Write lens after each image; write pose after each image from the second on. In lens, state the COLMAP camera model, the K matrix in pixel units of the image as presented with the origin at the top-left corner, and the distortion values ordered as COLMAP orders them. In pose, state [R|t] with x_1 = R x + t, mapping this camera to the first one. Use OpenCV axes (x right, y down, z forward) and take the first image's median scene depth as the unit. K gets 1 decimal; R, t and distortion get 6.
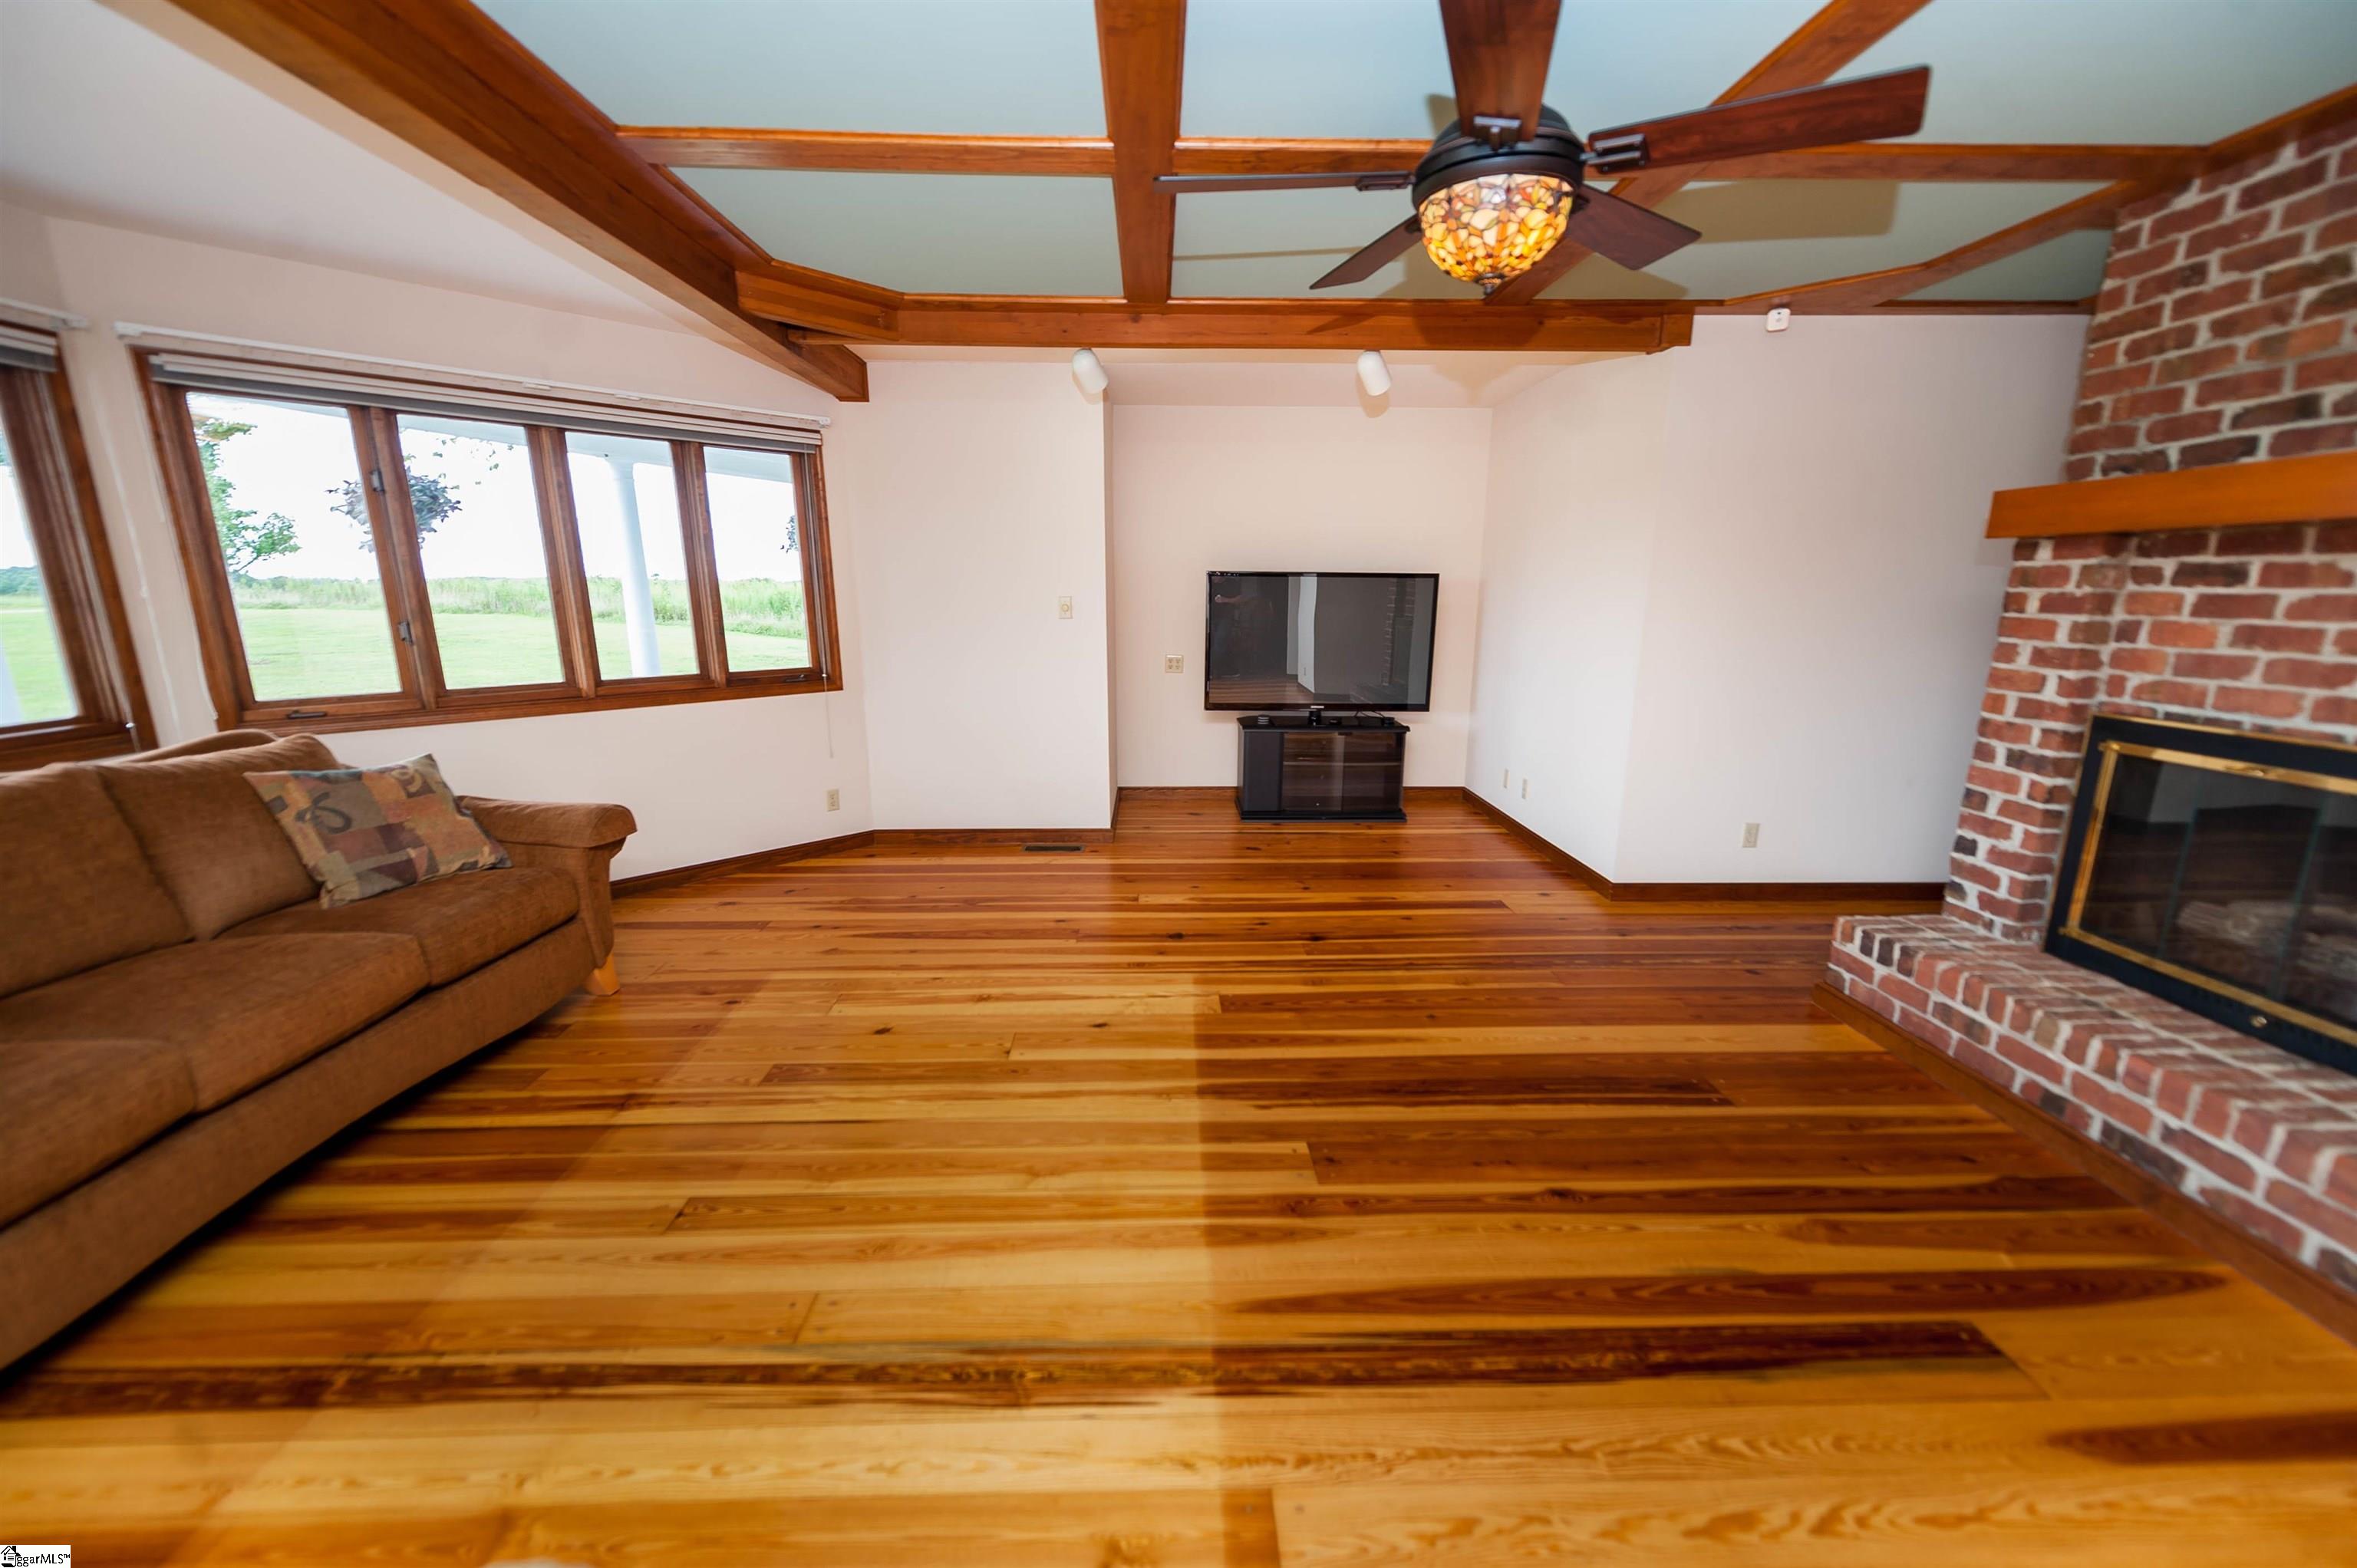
lens RADIAL K [[923.8, 0, 1169.7], [0, 923.8, 787.7], [0, 0, 1]] dist [0.001166, -0.000108]
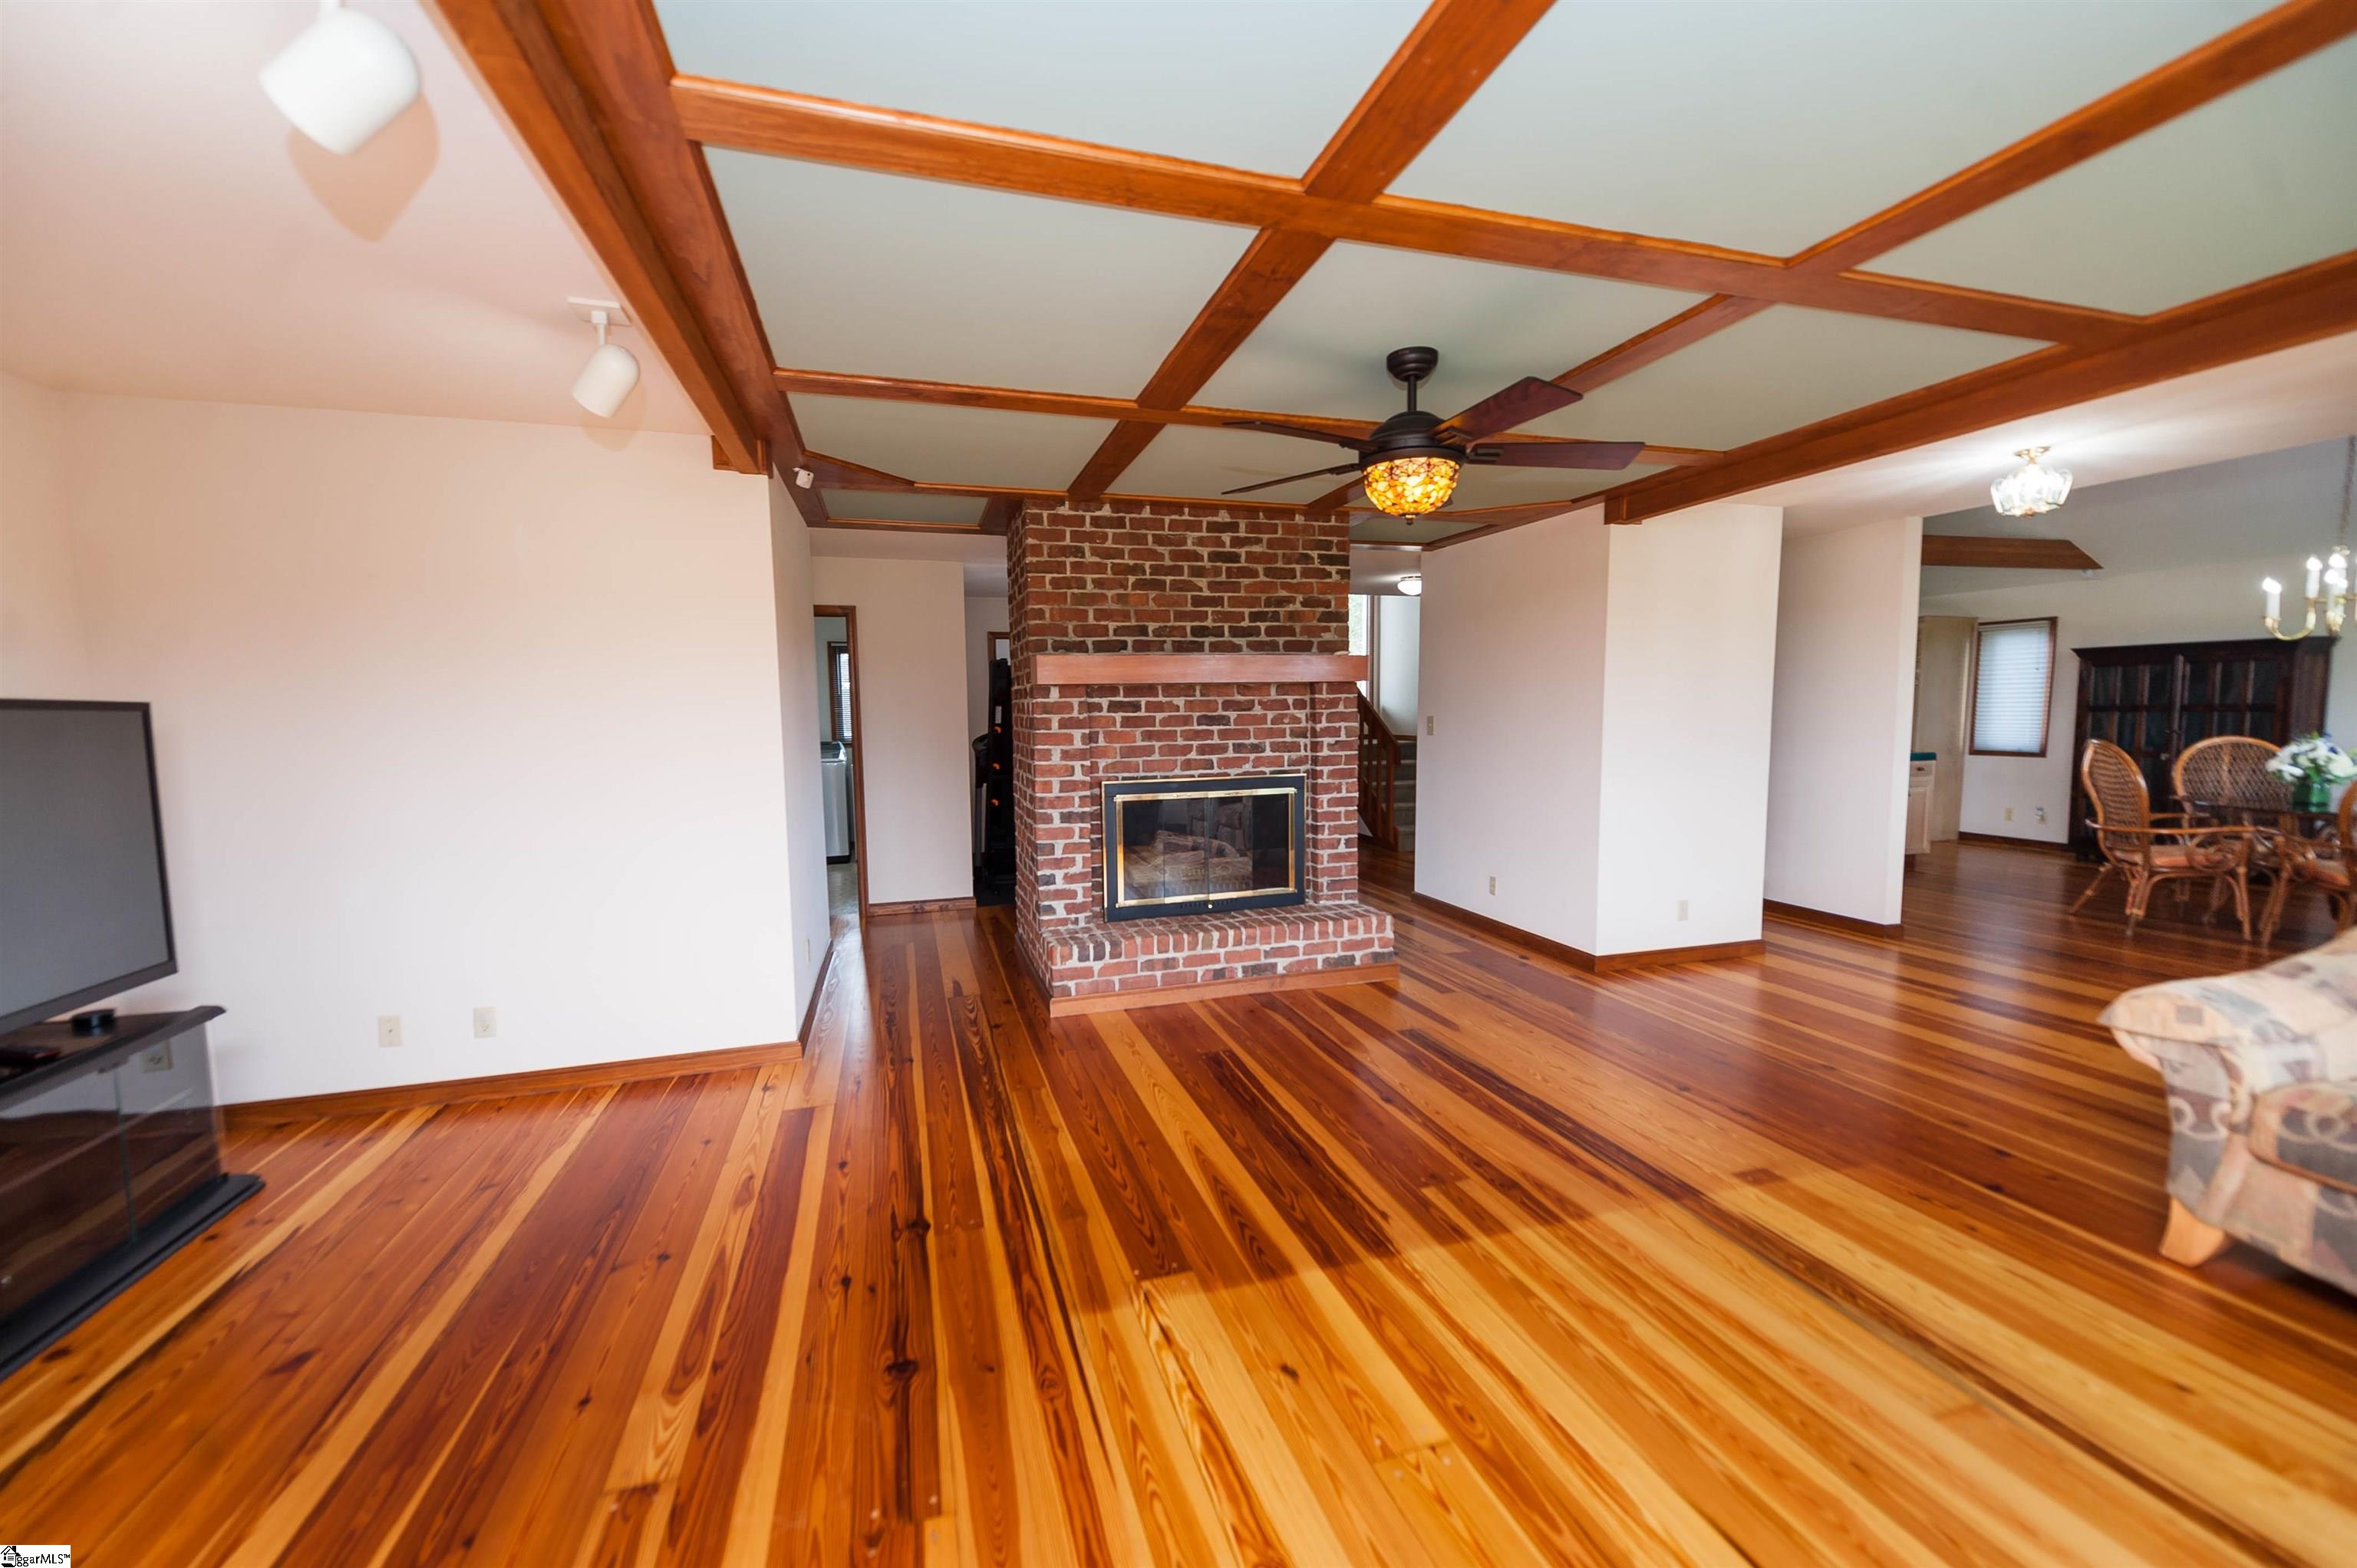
lens RADIAL K [[923.8, 0, 1175.0], [0, 923.8, 790.0], [0, 0, 1]] dist [0.001166, -0.000108]
pose [[-0.267438, -0.083239, 0.959973, -0.793347], [0.220002, 0.964672, 0.144937, -0.311180], [-0.938124, 0.249958, -0.239677, 1.373574]]
